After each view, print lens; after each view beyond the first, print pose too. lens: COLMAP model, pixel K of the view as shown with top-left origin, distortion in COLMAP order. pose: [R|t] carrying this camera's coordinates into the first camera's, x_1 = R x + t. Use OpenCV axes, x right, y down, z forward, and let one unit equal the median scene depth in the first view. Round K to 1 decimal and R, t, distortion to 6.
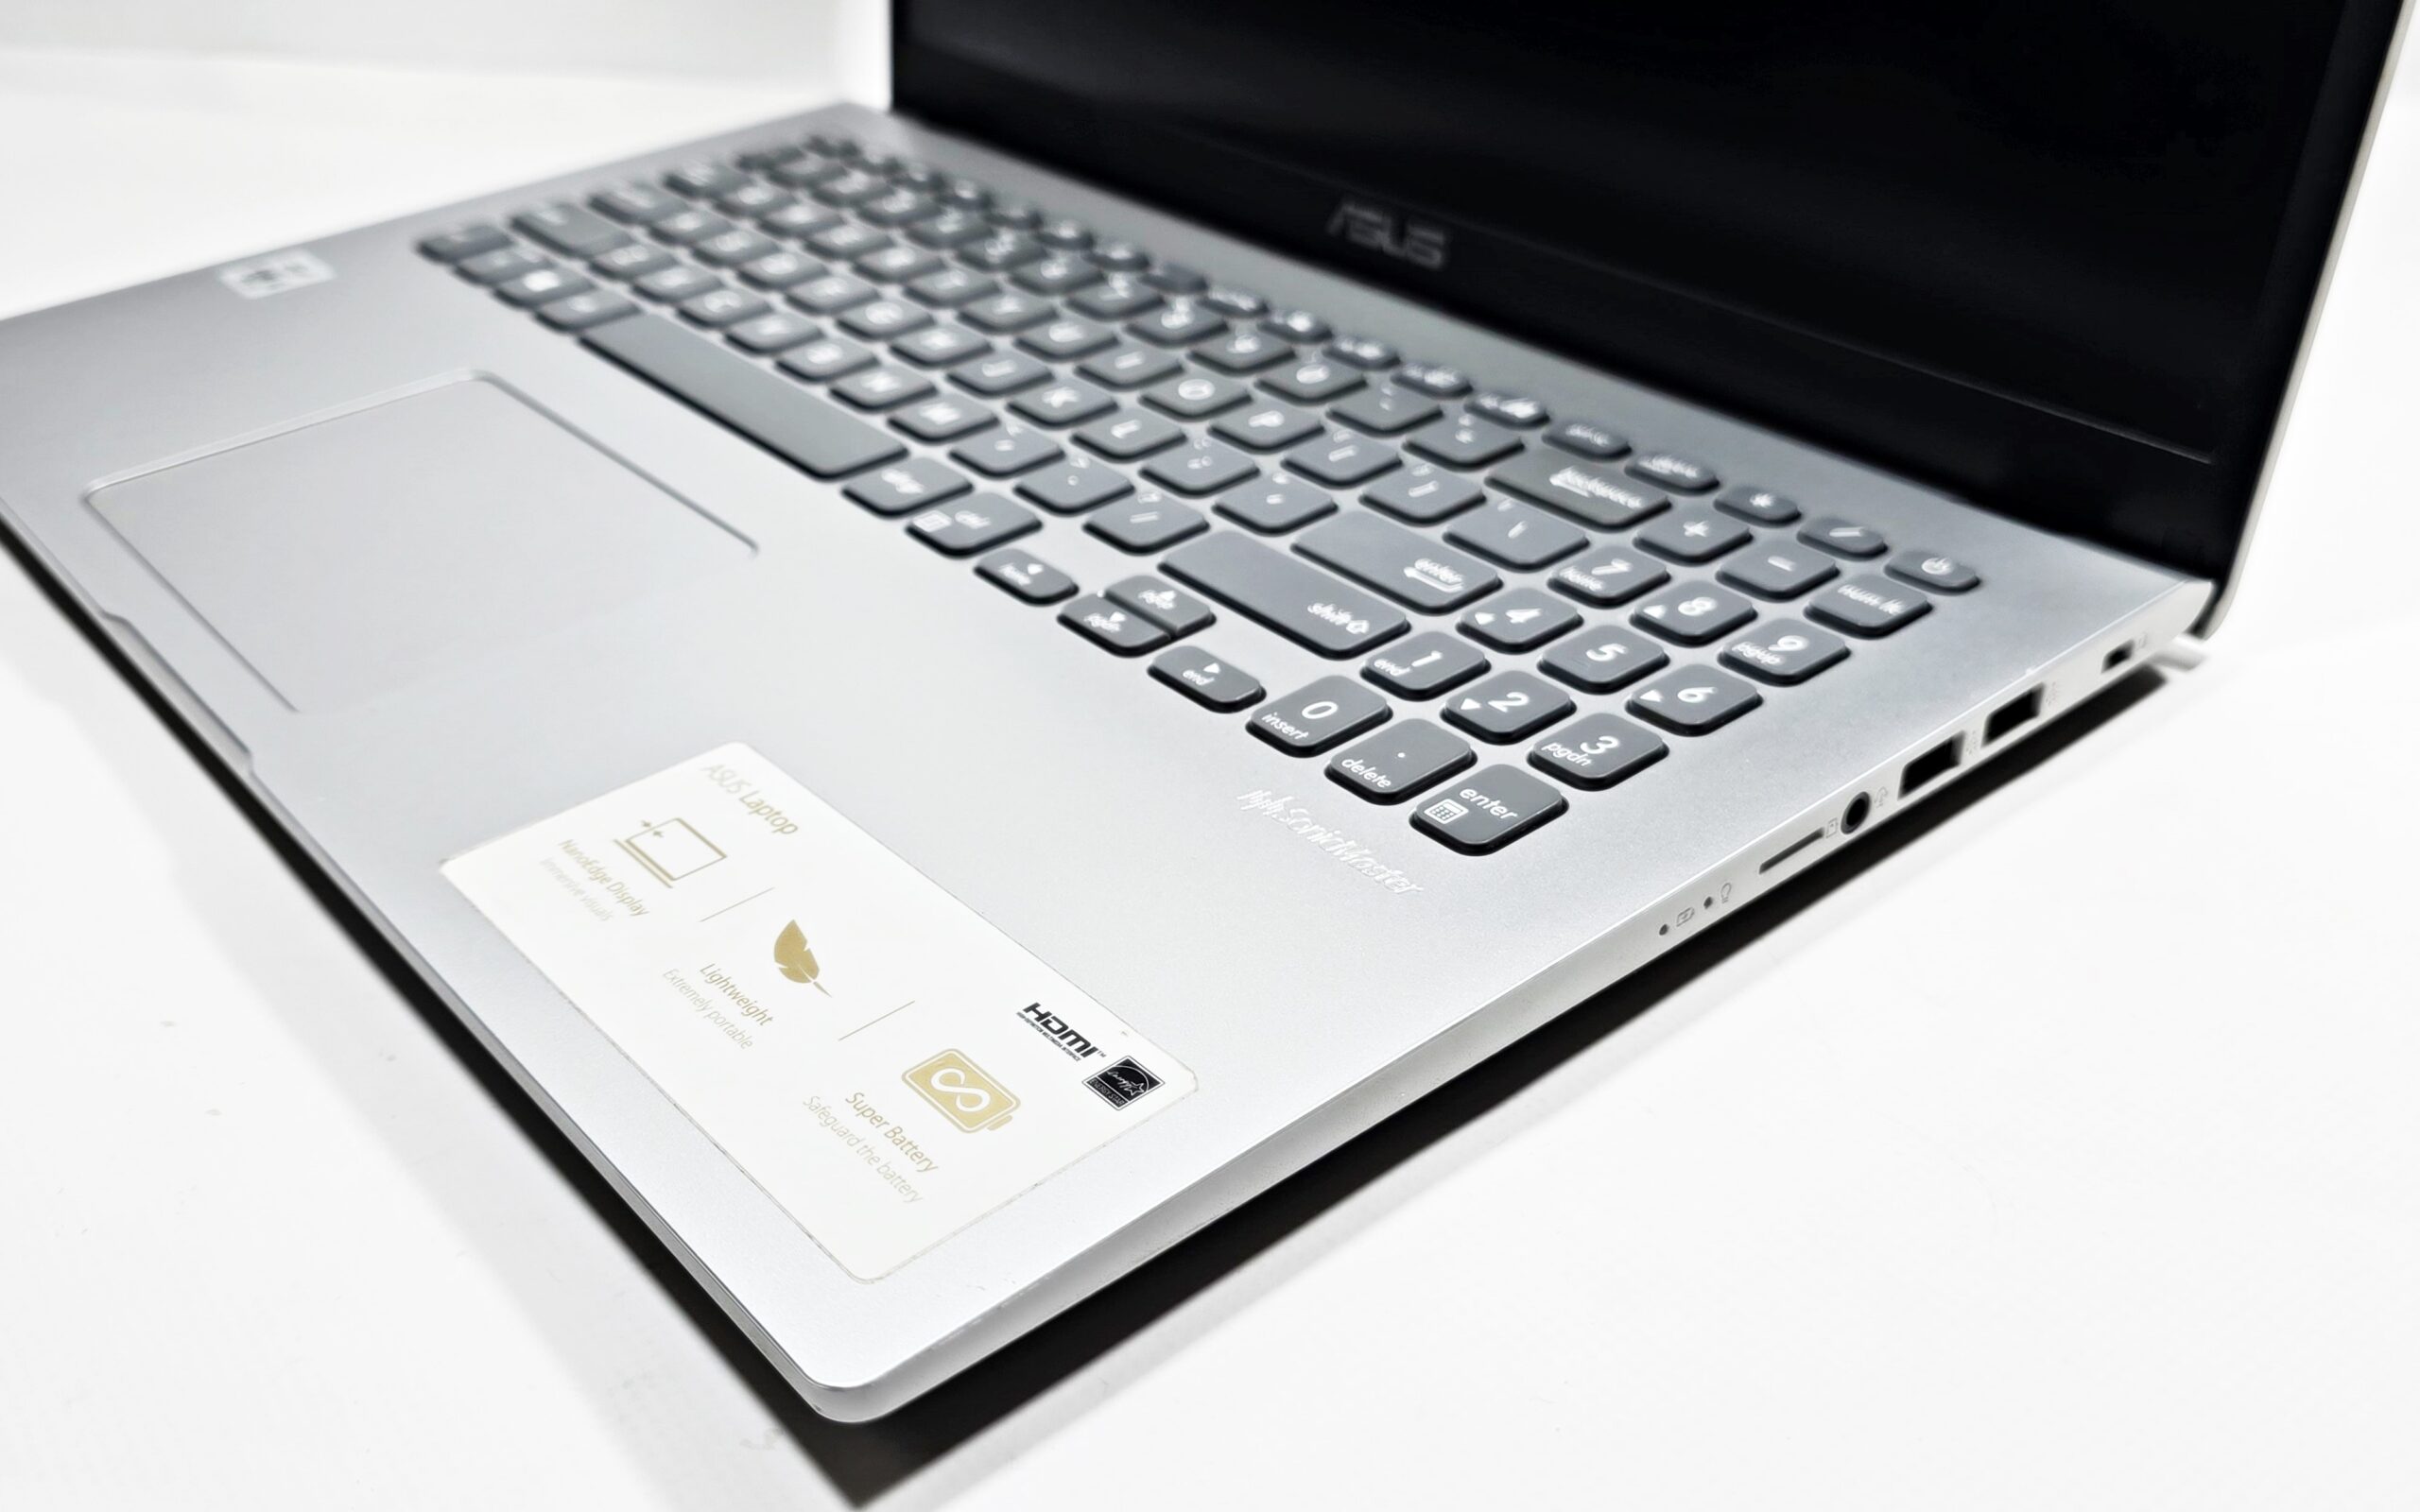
lens RADIAL K [[2218.6, 0, 1210.0], [0, 2218.6, 756.0], [0, 0, 1]] dist [0.186966, -0.586634]
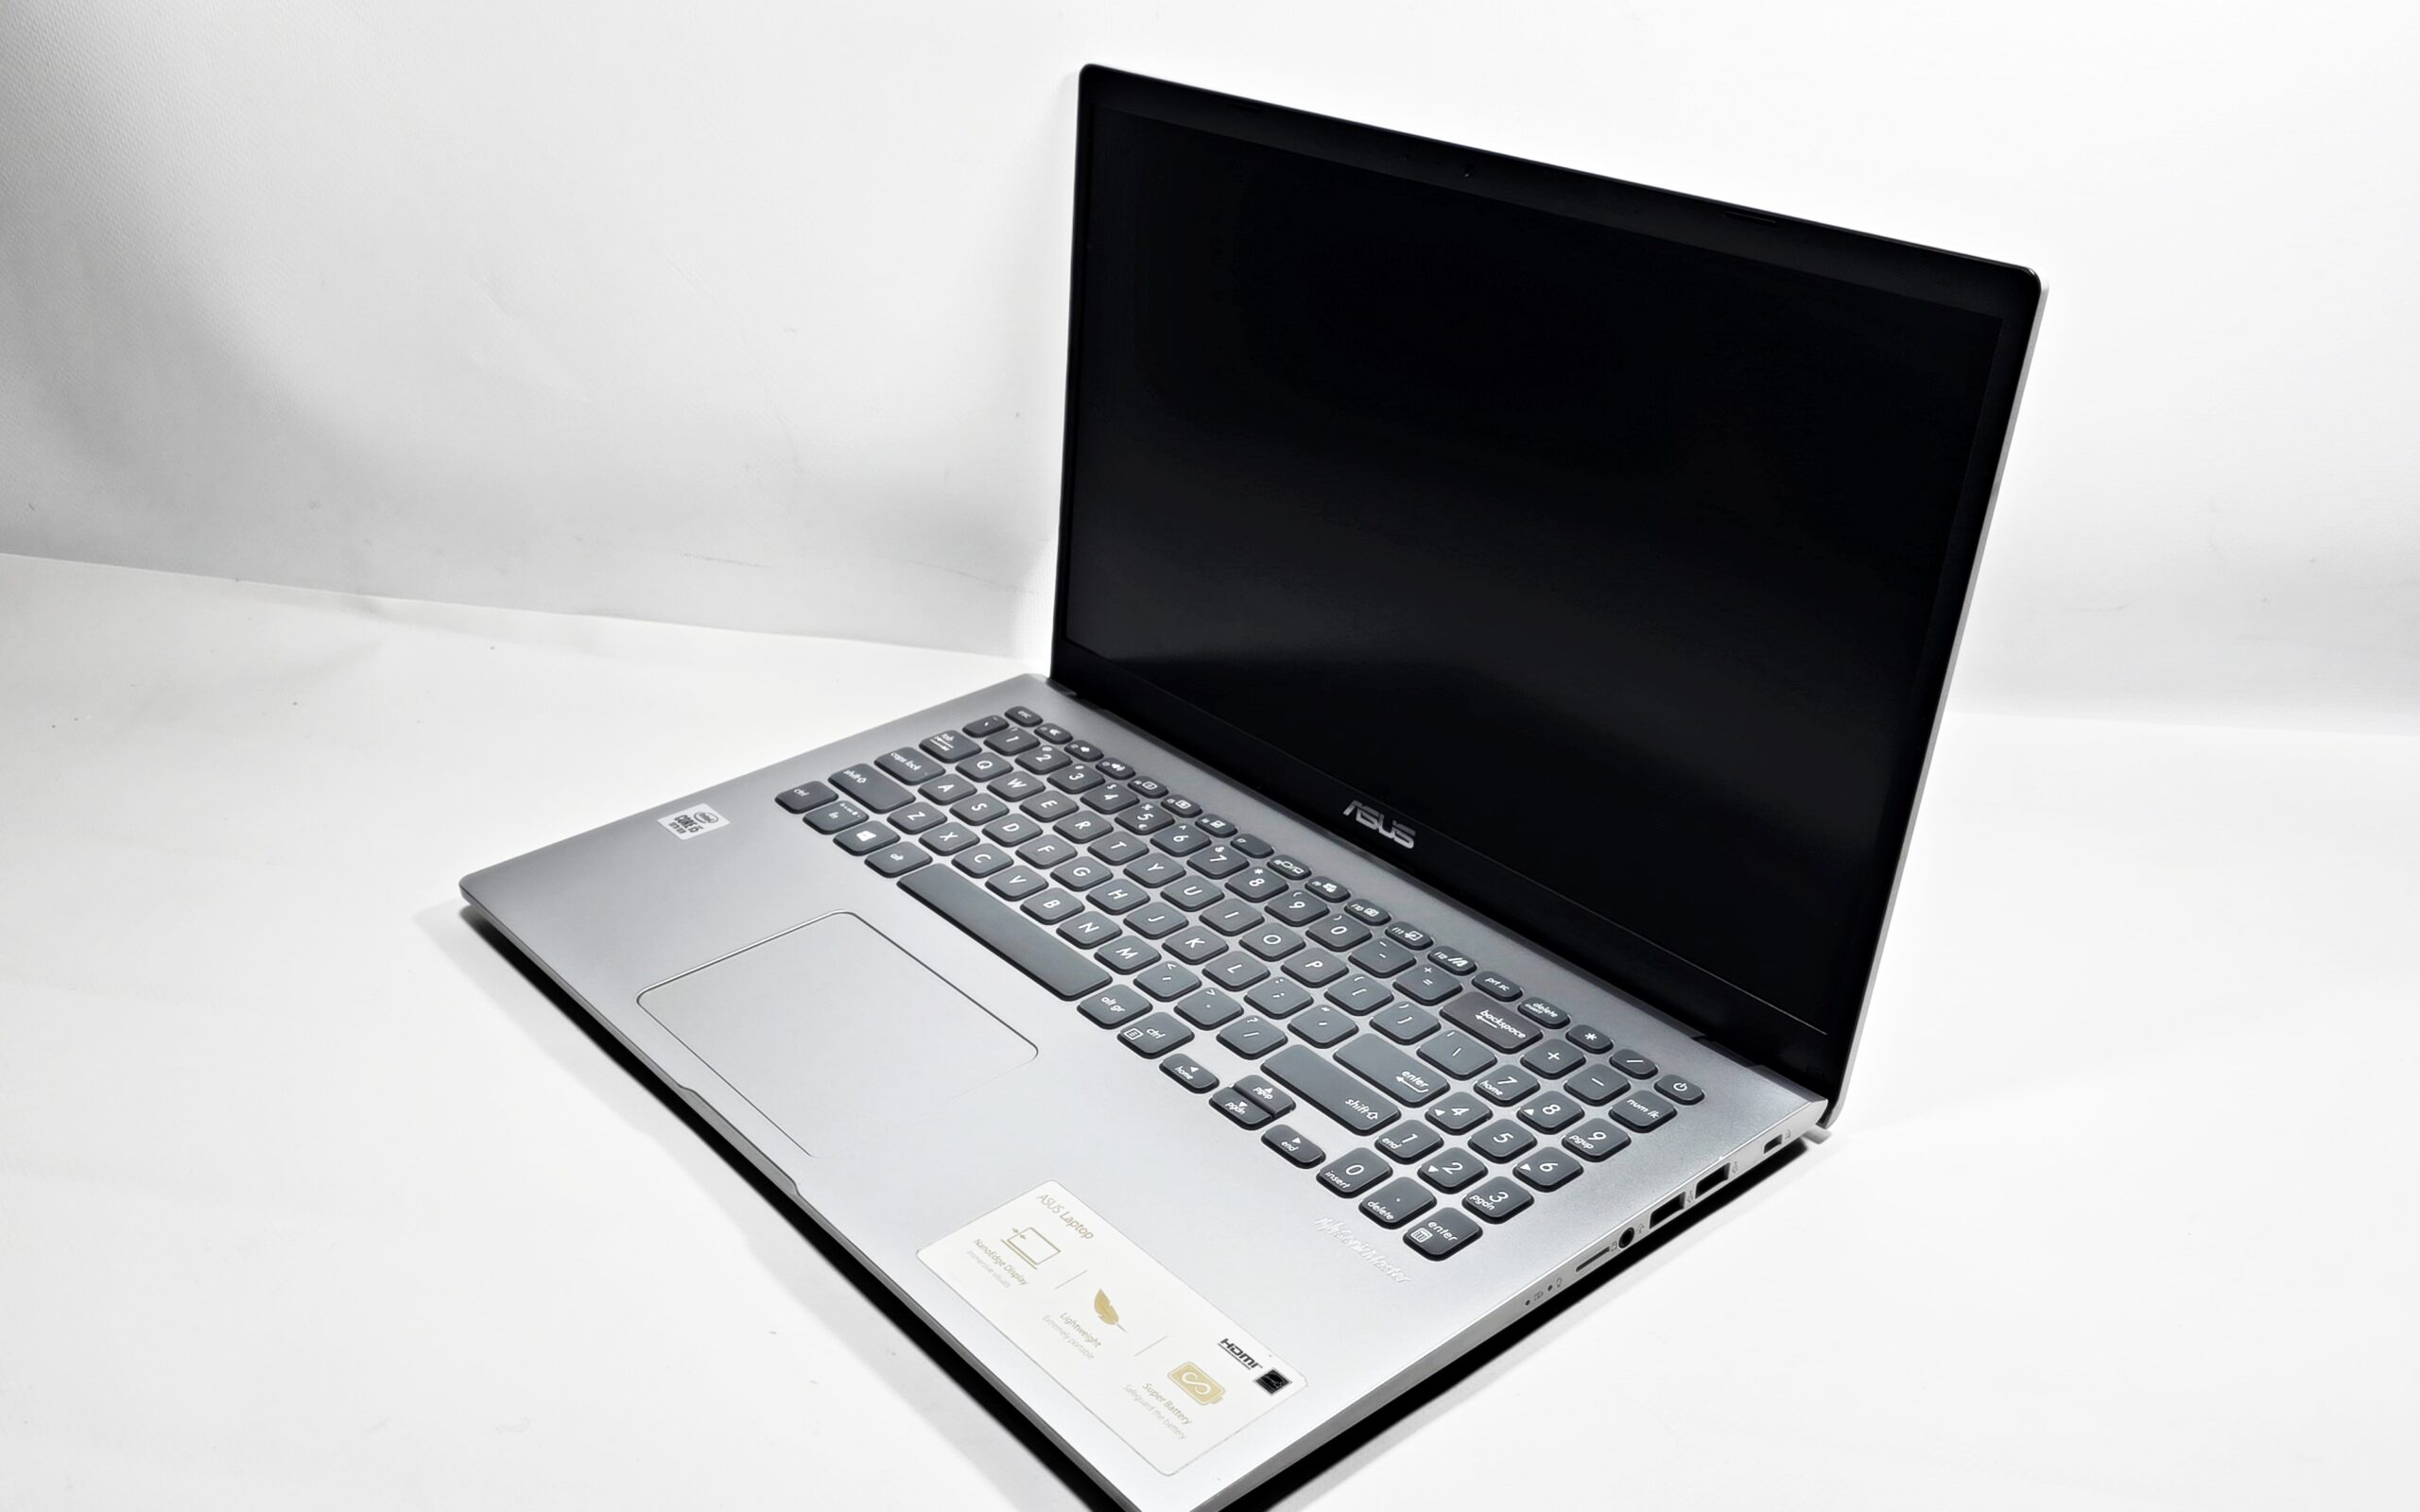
lens RADIAL K [[2203.1, 0, 1206.1], [0, 2203.1, 746.1], [0, 0, 1]] dist [0.183358, -0.566847]
pose [[0.999405, 0.024172, 0.024589, -0.127988], [-0.022179, 0.996682, -0.078311, -0.220521], [-0.026400, 0.077719, 0.996626, -0.887395]]
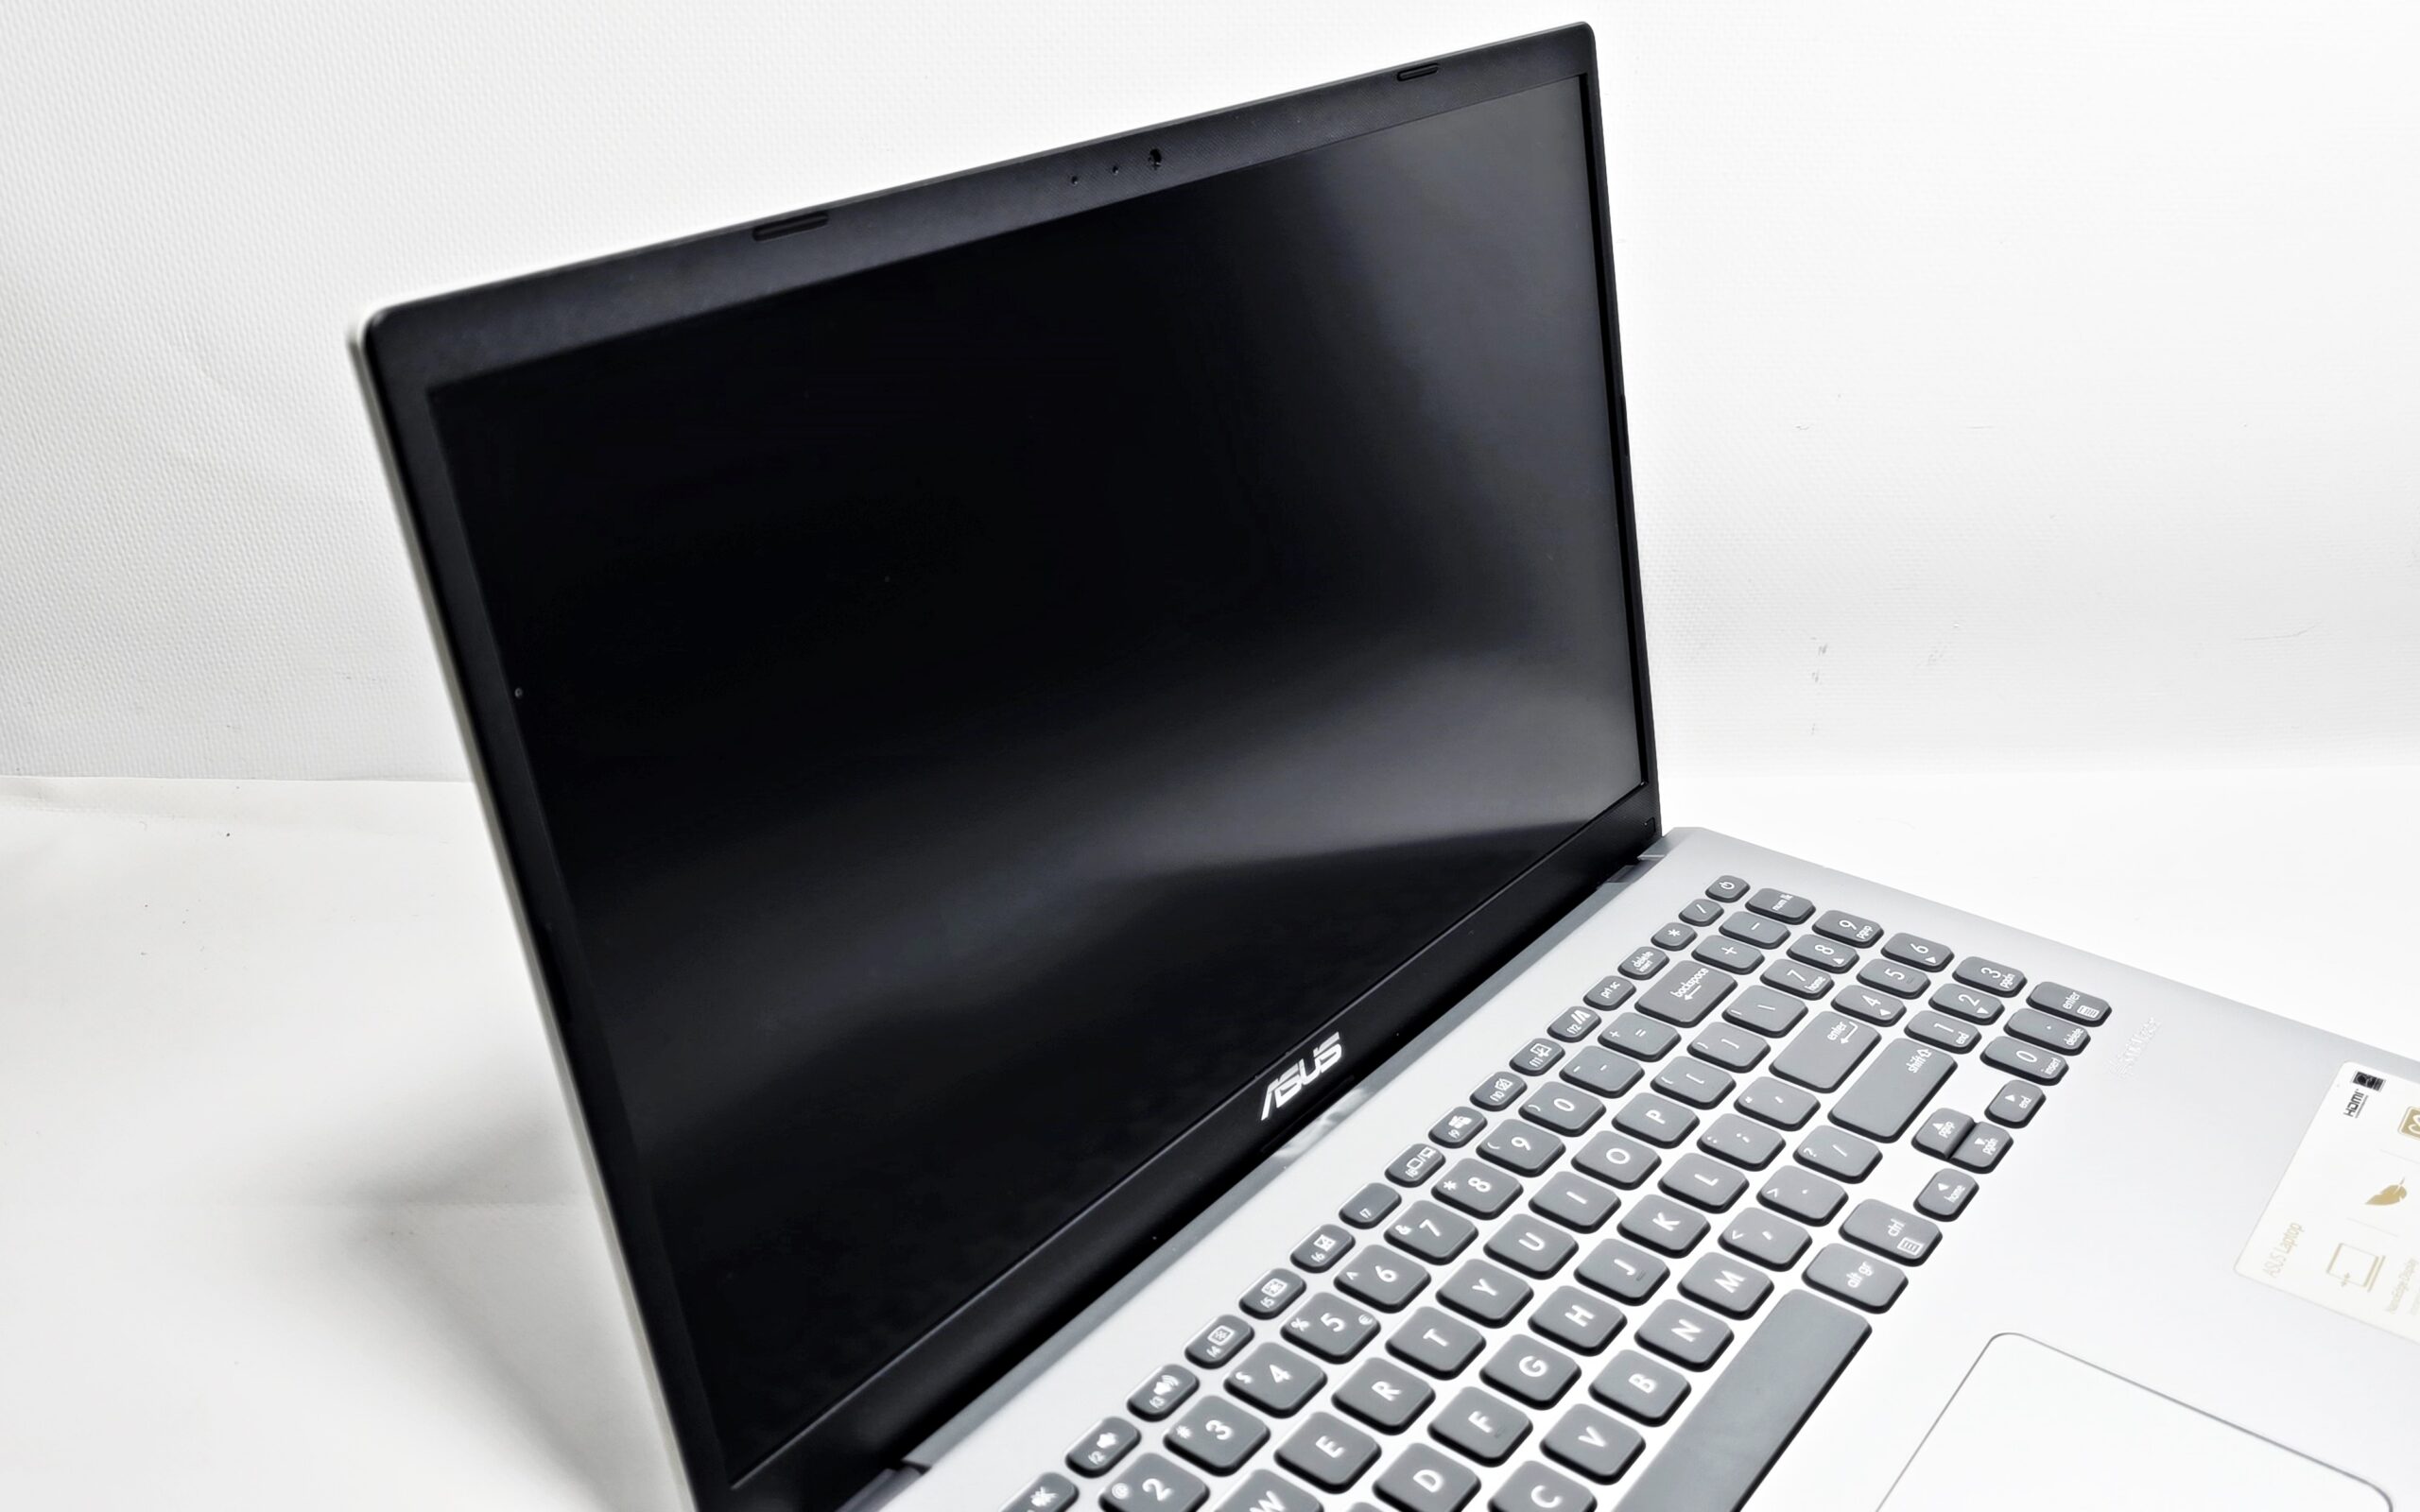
lens RADIAL K [[2218.6, 0, 1210.0], [0, 2218.6, 756.0], [0, 0, 1]] dist [0.186966, -0.586634]
pose [[-0.219605, -0.394128, 0.892433, -1.229551], [0.526417, 0.722294, 0.448527, -1.255049], [-0.821376, 0.568291, 0.048856, 1.234741]]
